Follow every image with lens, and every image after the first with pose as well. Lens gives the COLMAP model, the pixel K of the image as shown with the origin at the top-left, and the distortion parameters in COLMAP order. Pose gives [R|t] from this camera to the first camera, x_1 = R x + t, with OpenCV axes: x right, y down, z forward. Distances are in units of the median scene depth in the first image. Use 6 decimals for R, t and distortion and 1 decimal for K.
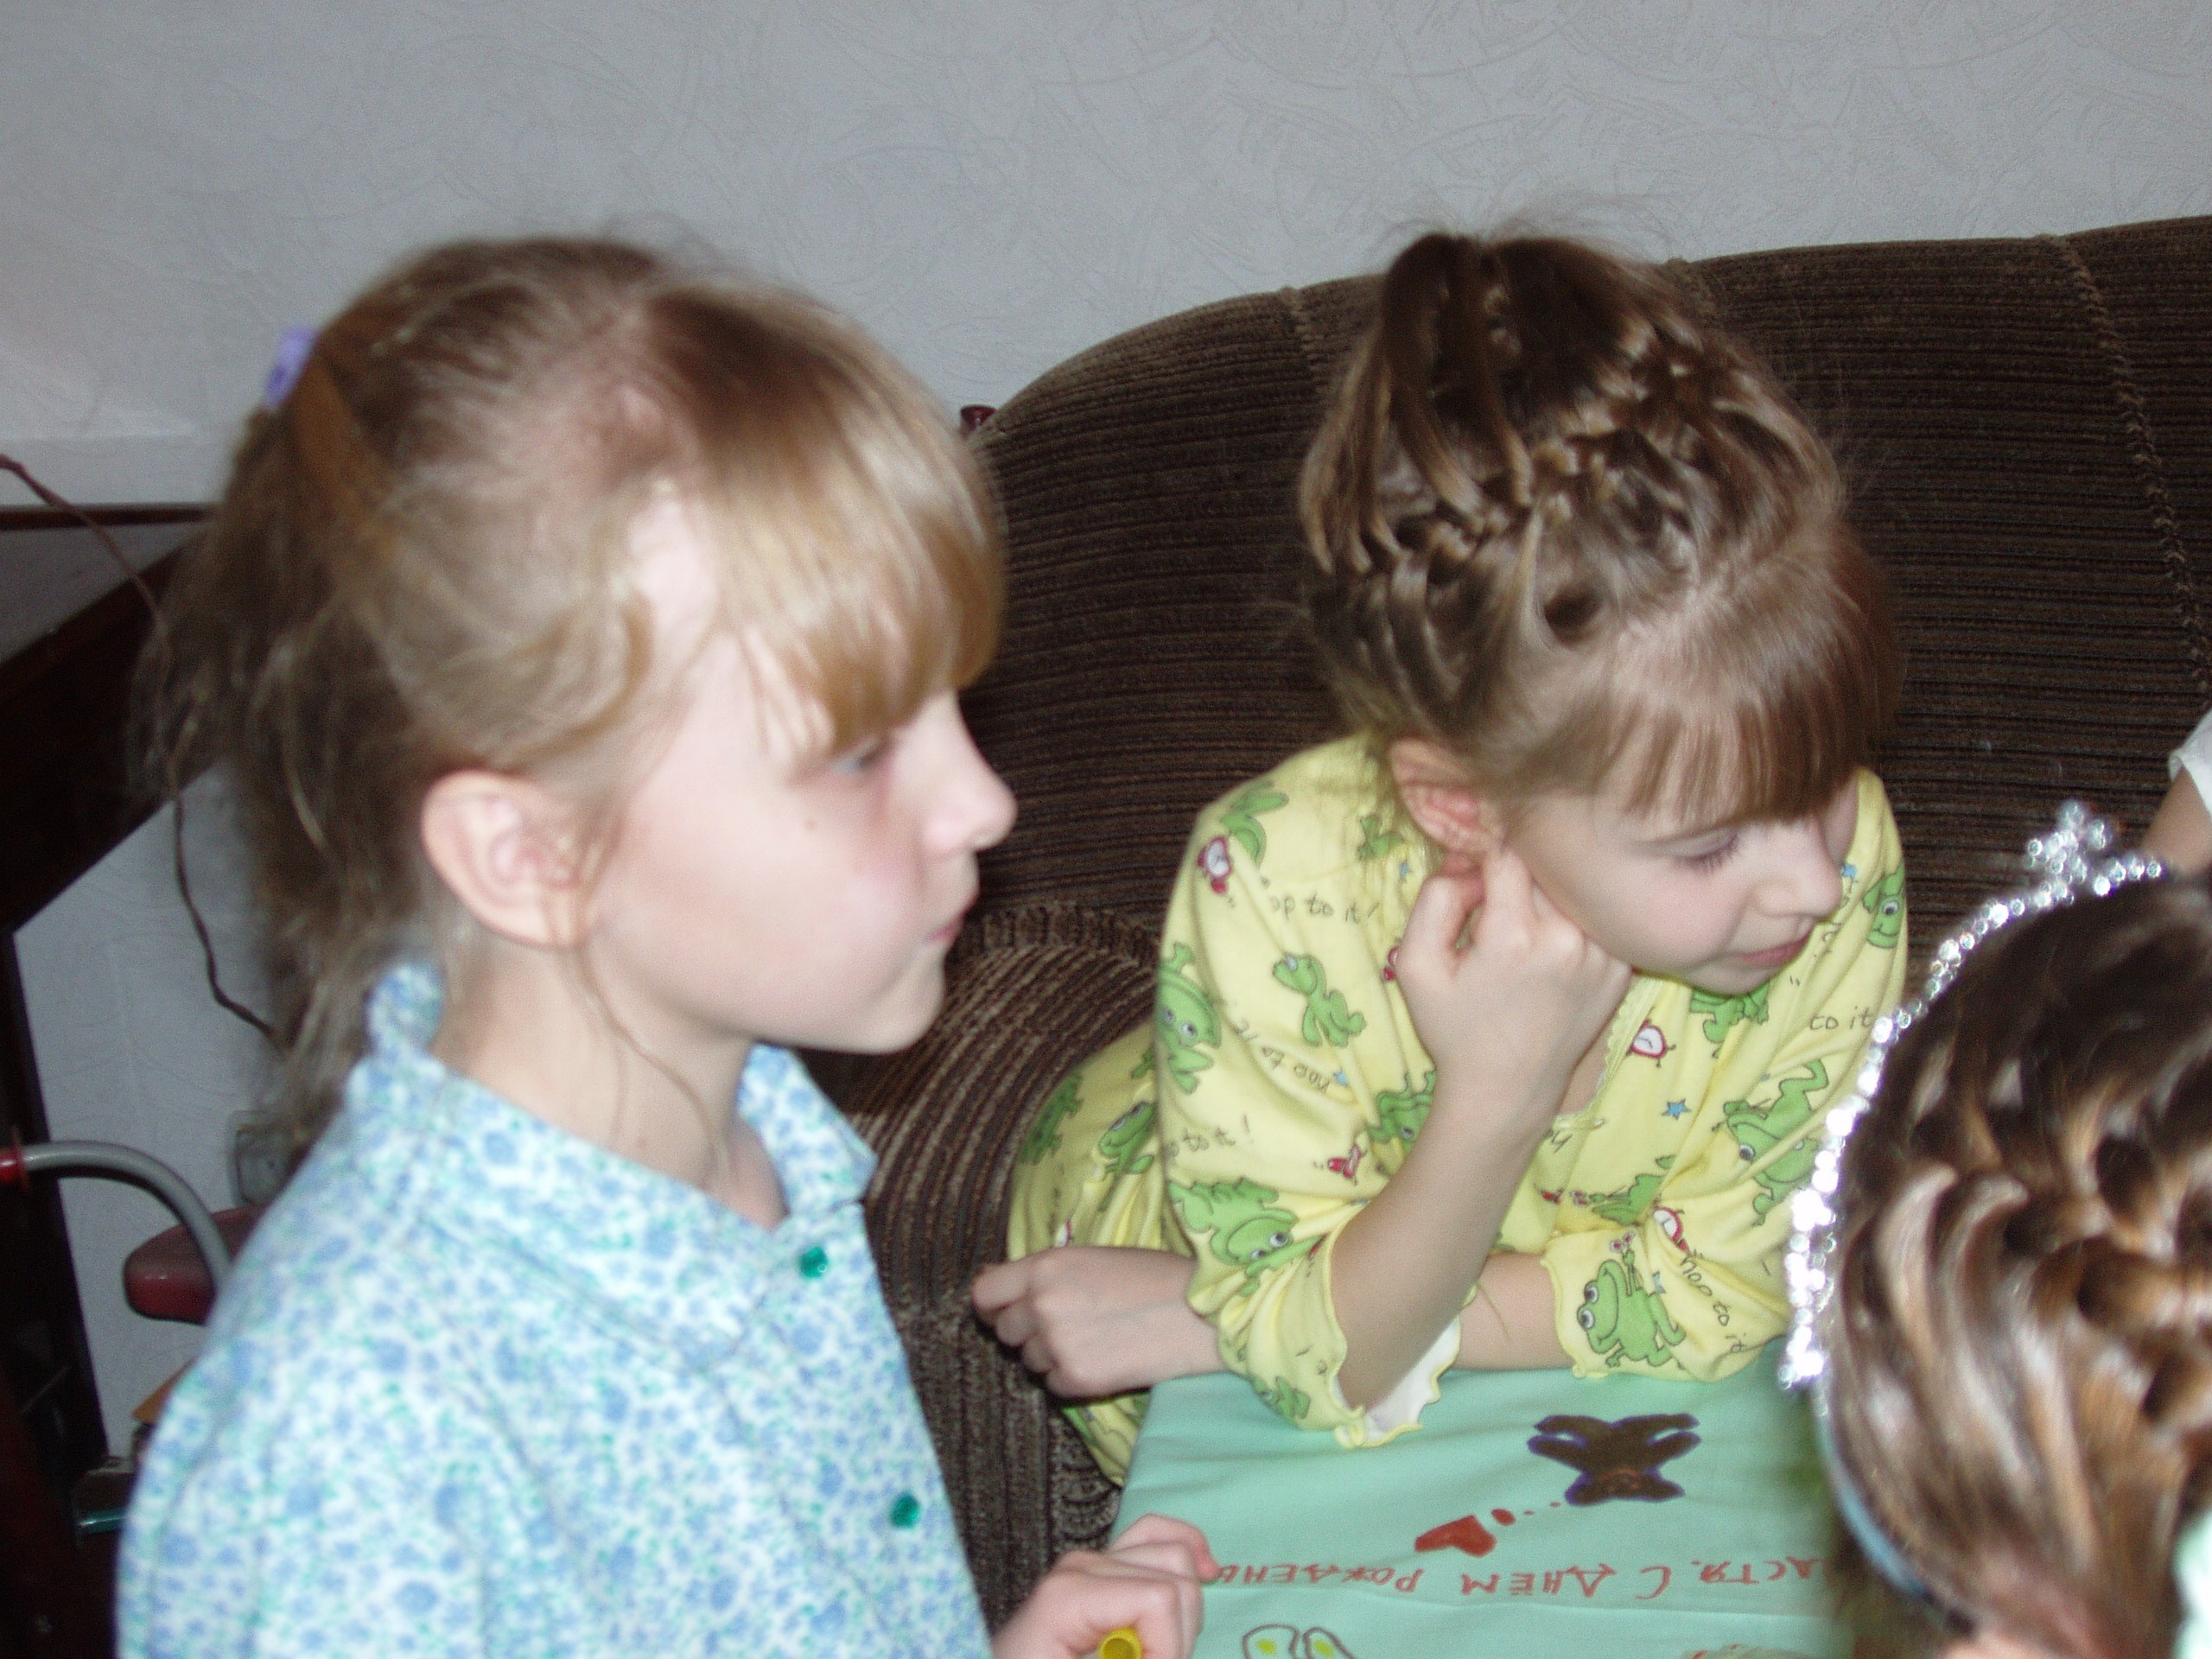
lens RADIAL K [[4394.4, 0, 1106.0], [0, 4394.4, 829.5], [0, 0, 1]] dist [-0.149415, 0.057664]
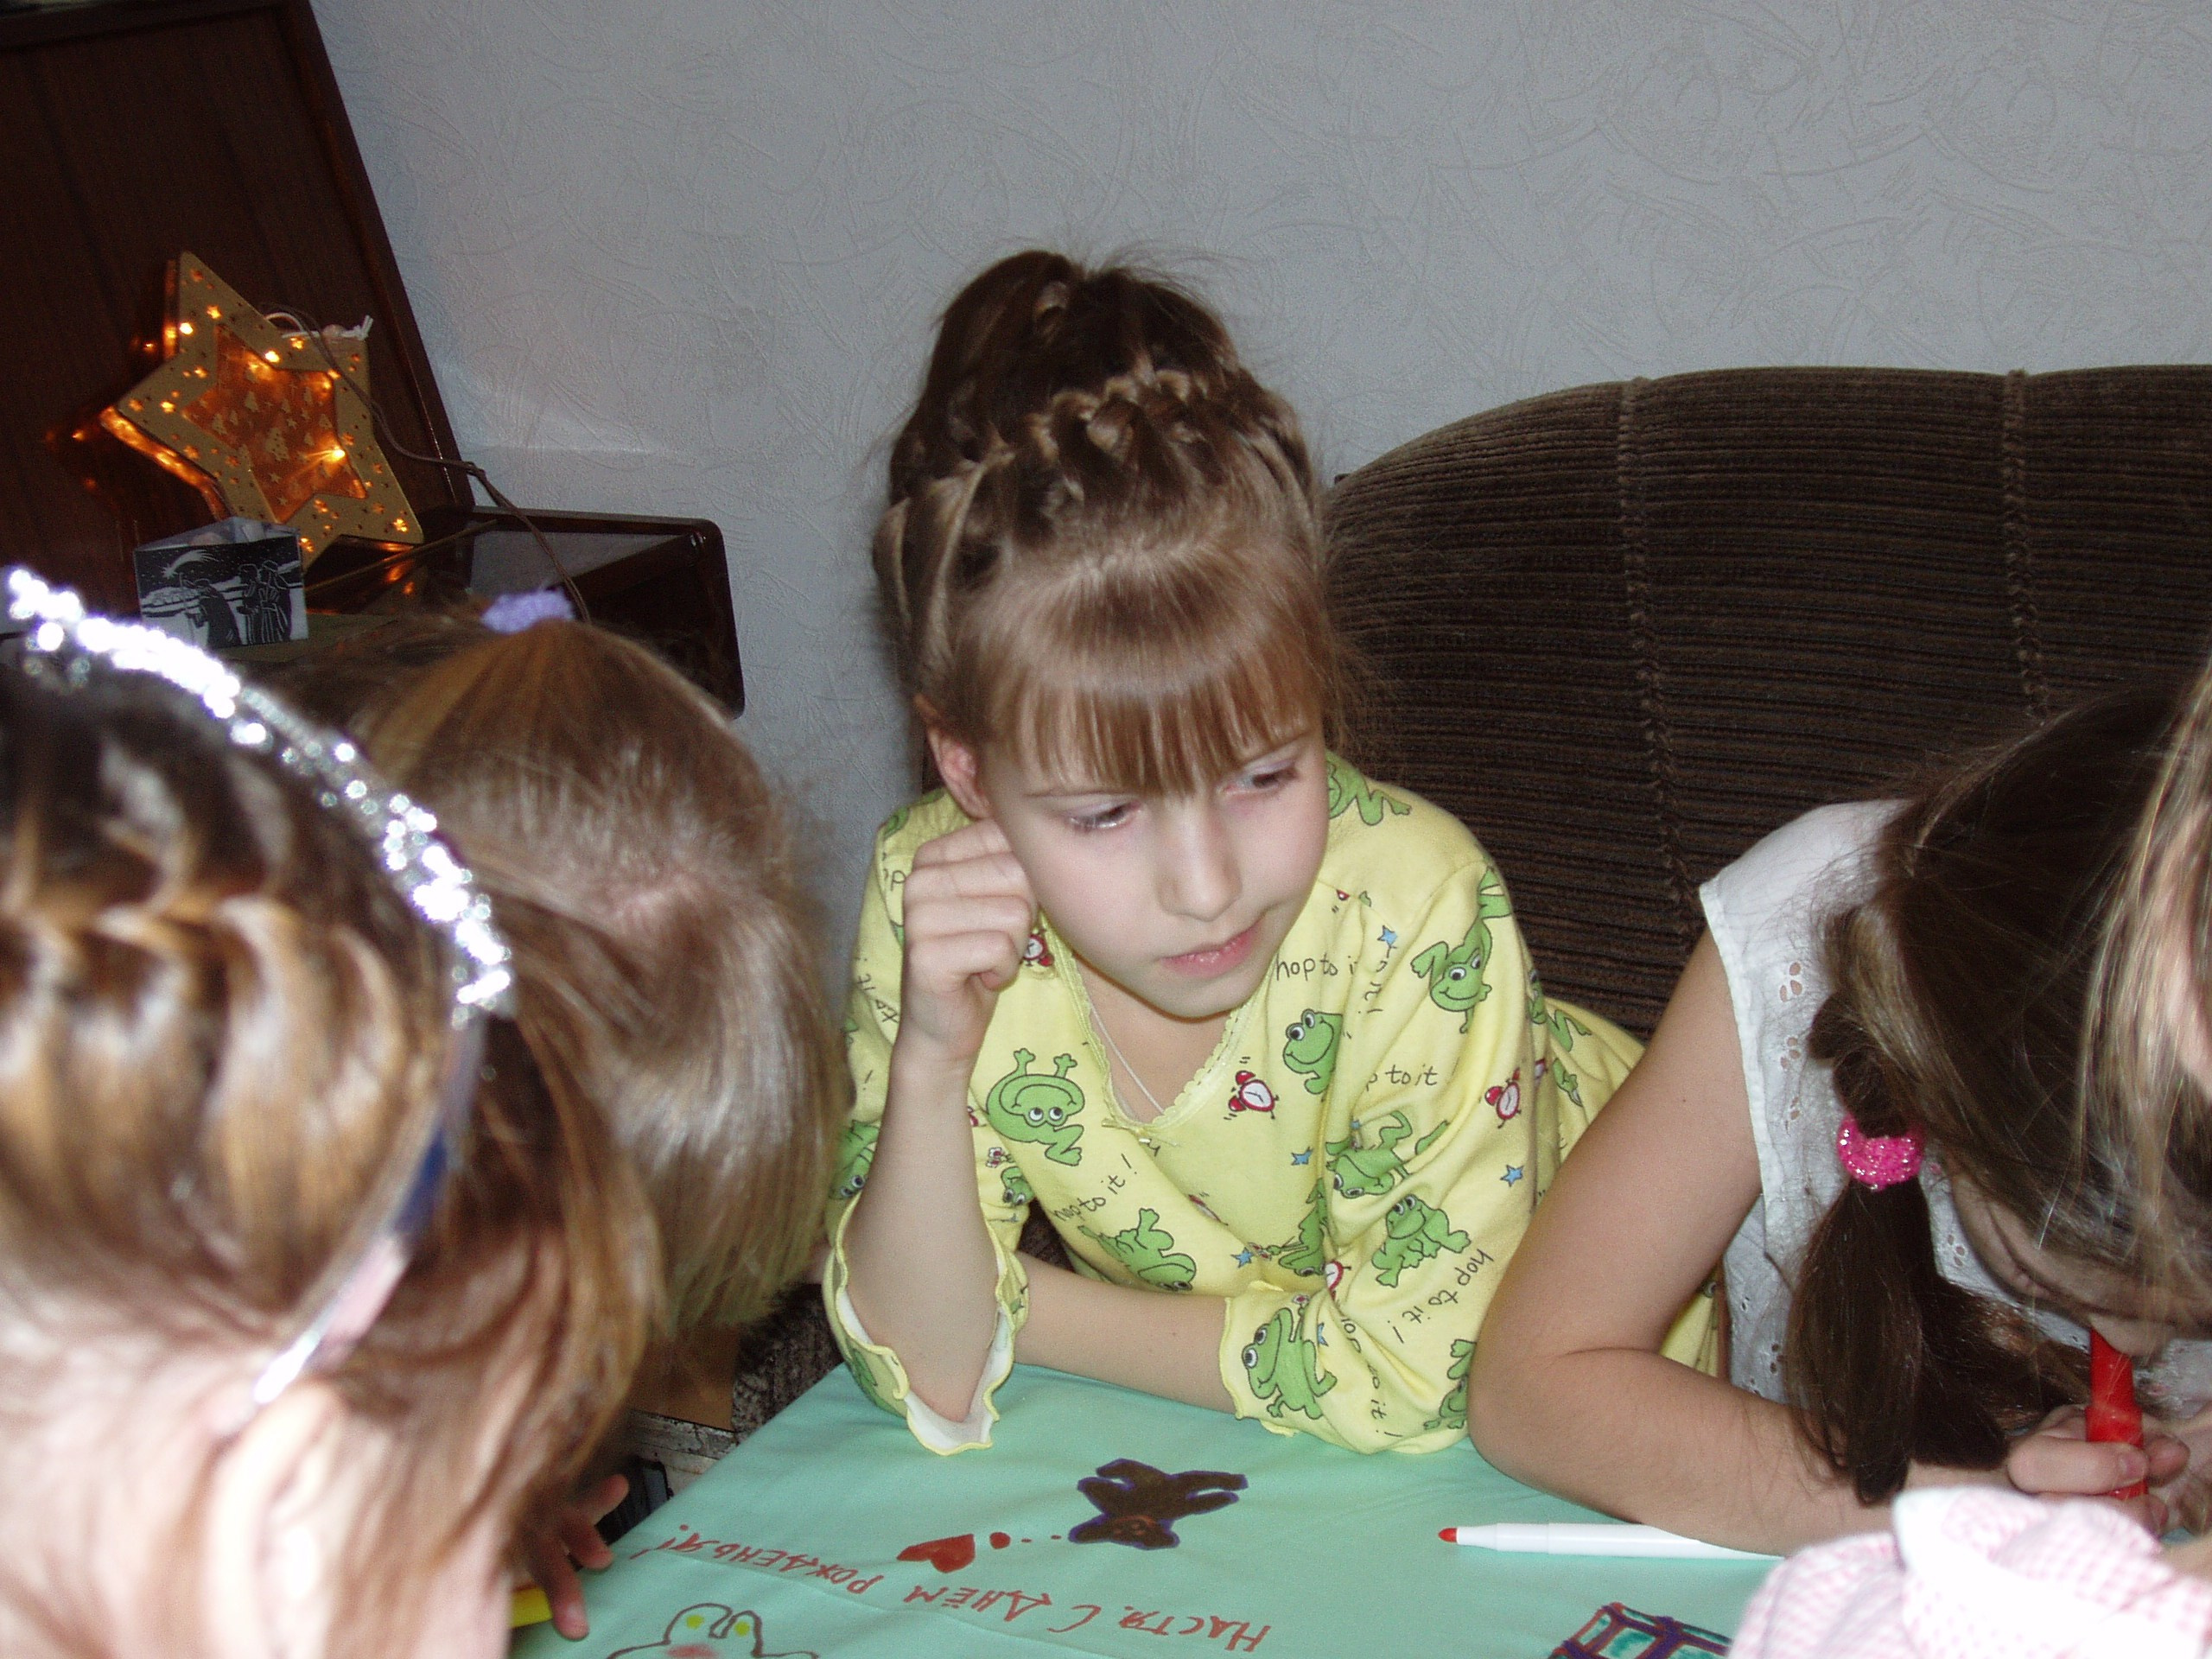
lens RADIAL K [[4394.4, 0, 1106.0], [0, 4394.4, 829.5], [0, 0, 1]] dist [-0.149415, 0.057664]
pose [[0.937498, 0.089623, -0.336252, 0.283812], [-0.094716, 0.995504, 0.001261, -0.009999], [0.334853, 0.030667, 0.941771, 0.012323]]
